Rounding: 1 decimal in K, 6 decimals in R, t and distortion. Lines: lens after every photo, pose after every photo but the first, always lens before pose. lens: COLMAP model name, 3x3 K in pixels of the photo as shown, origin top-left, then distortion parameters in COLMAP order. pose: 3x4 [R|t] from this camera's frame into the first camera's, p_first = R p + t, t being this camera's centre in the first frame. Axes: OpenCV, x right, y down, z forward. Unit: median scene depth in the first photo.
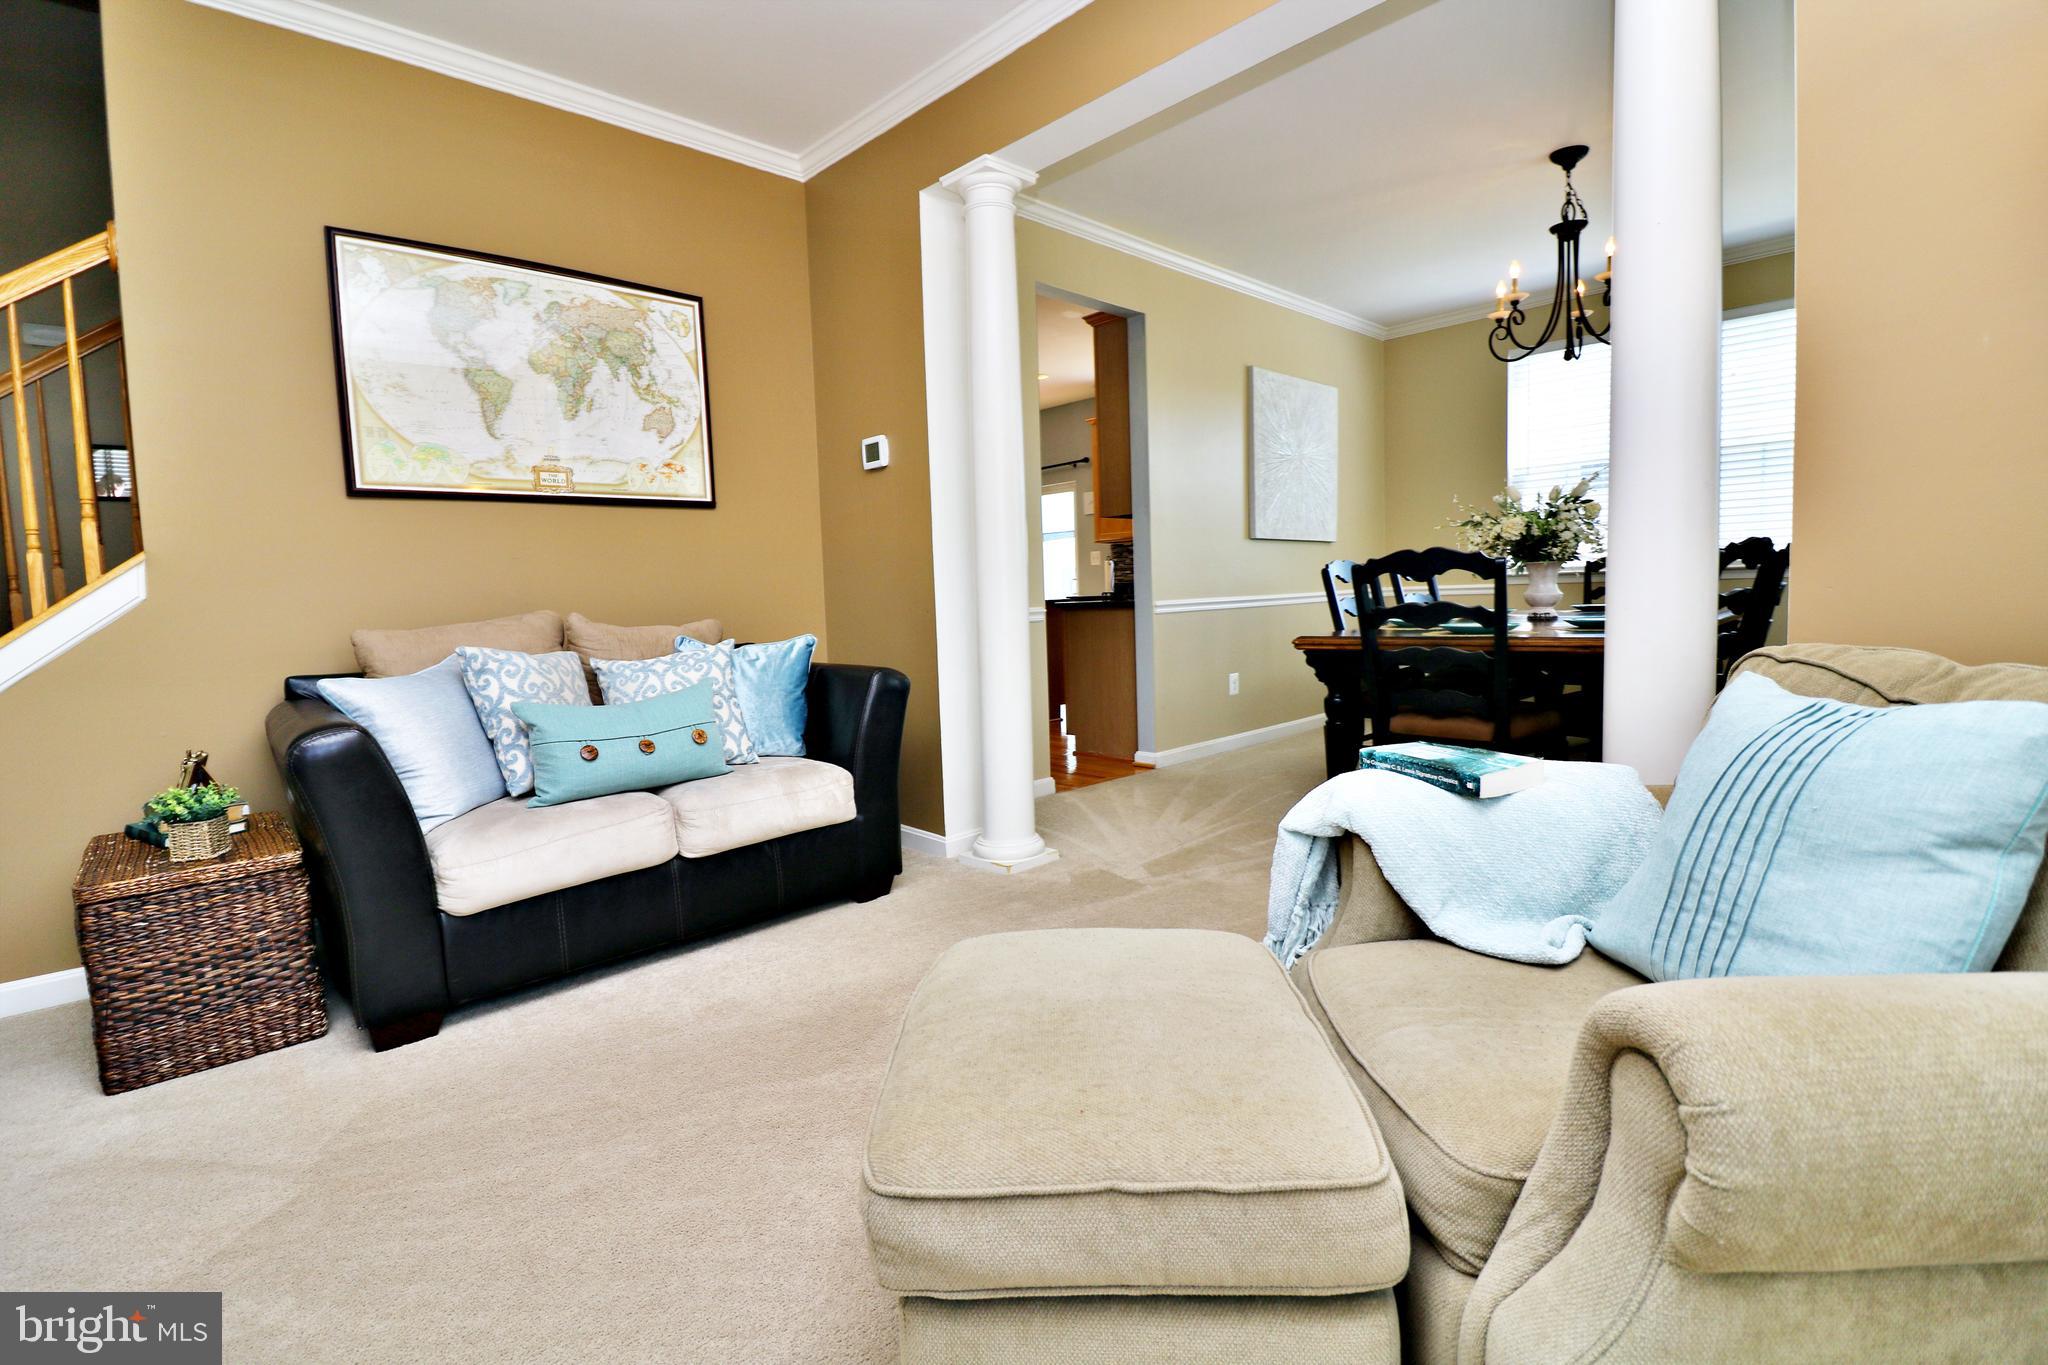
lens RADIAL K [[945.2, 0, 985.3], [0, 945.2, 655.4], [0, 0, 1]] dist [0.000583, -0.014376]
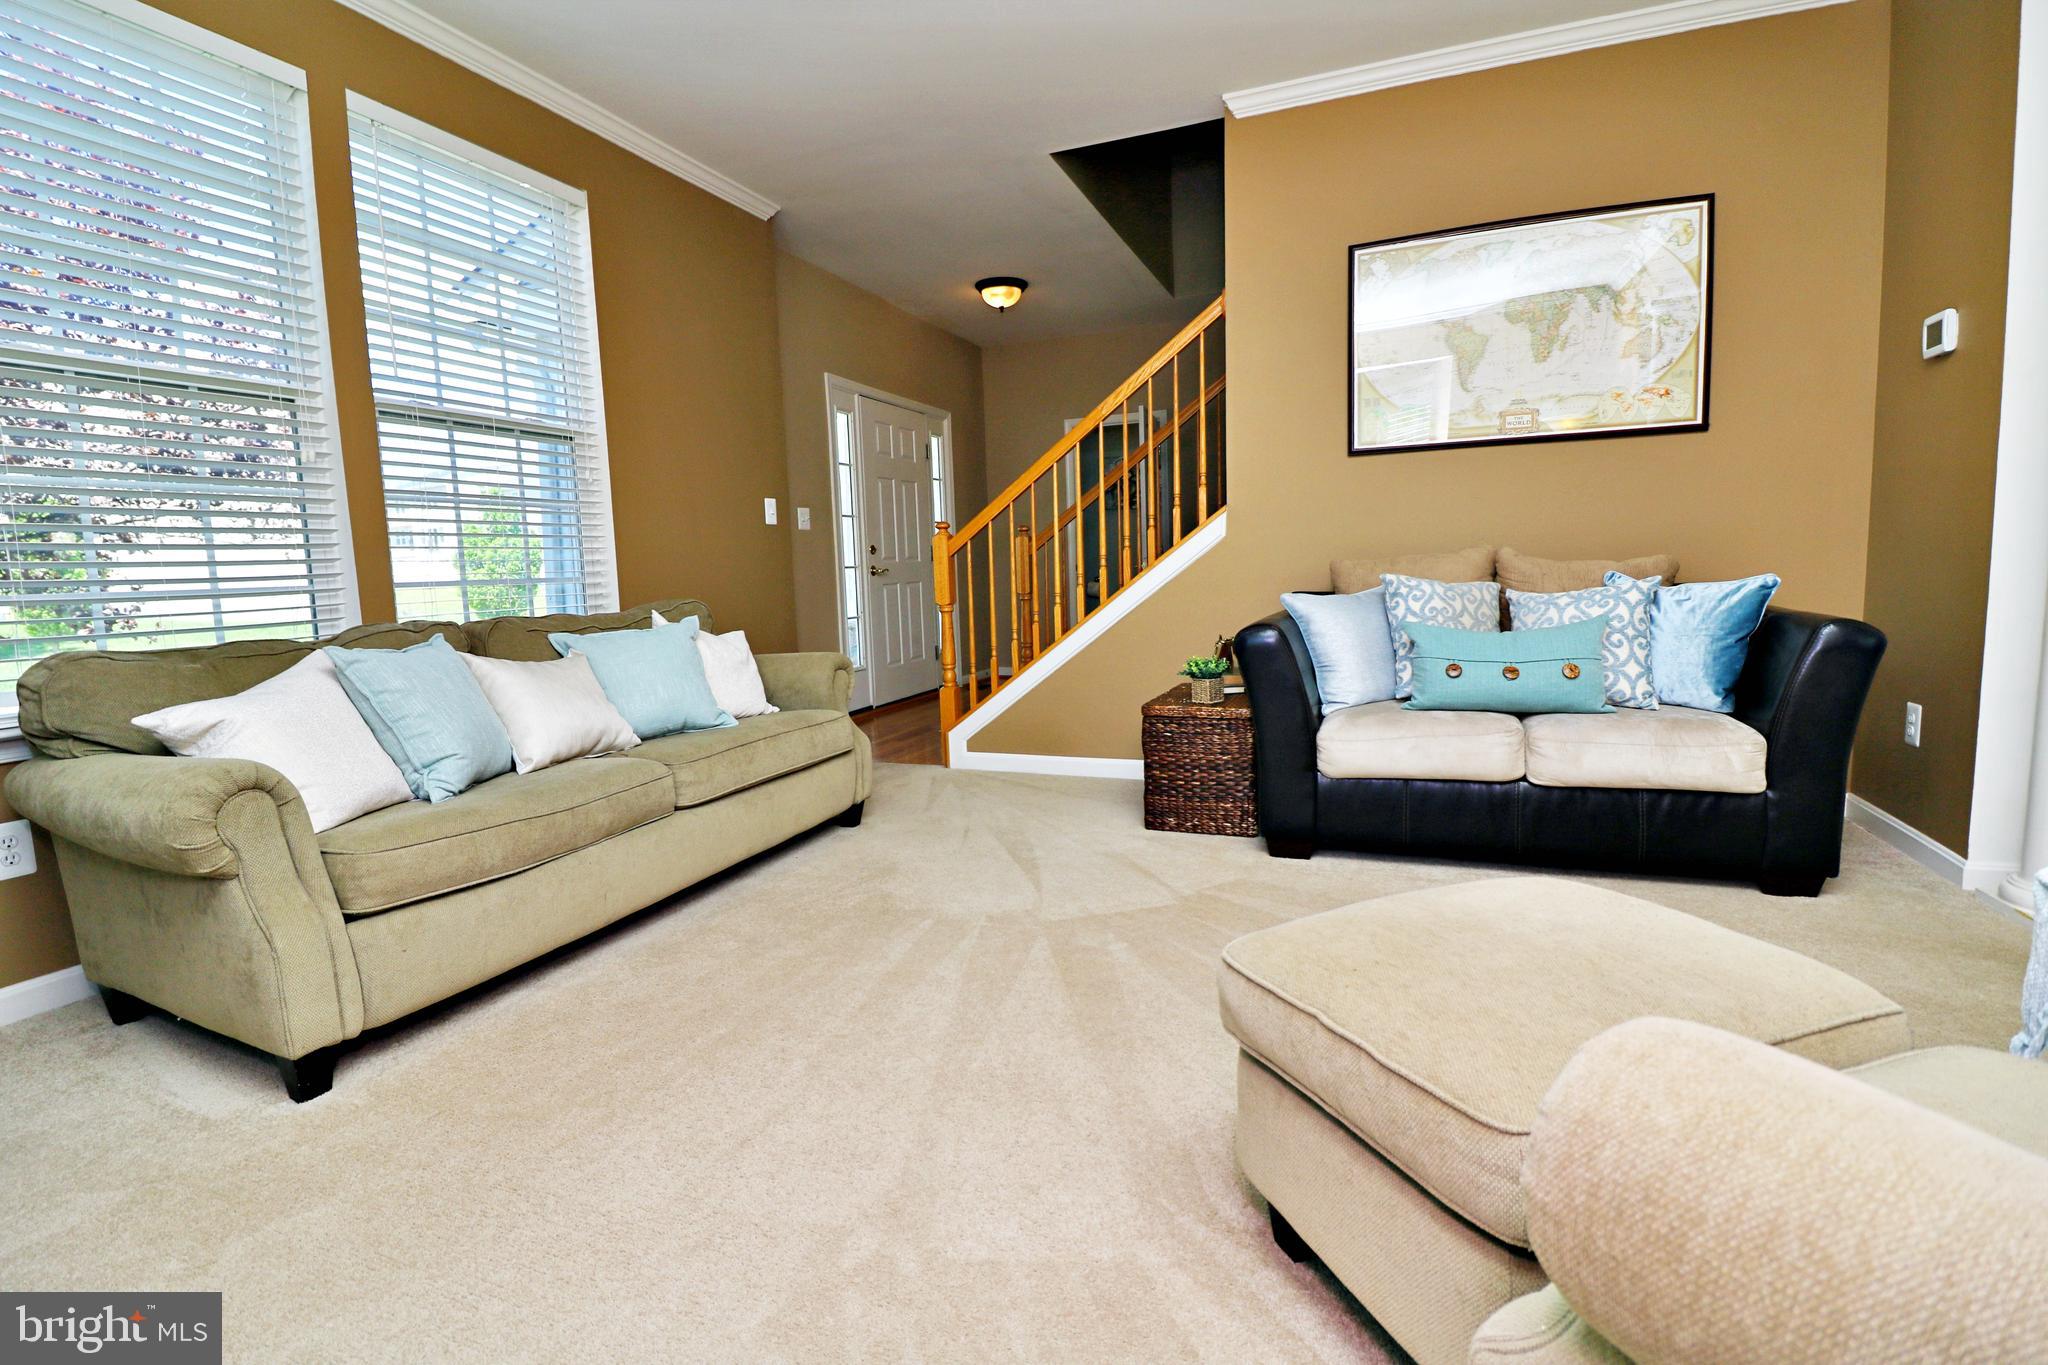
lens RADIAL K [[949.8, 0, 1017.1], [0, 949.8, 653.9], [0, 0, 1]] dist [-0.000022, -0.015274]
pose [[0.408621, 0.106018, -0.906526, 0.343849], [-0.044670, 0.994363, 0.096155, -0.002714], [0.911610, 0.001203, 0.411054, 0.043323]]
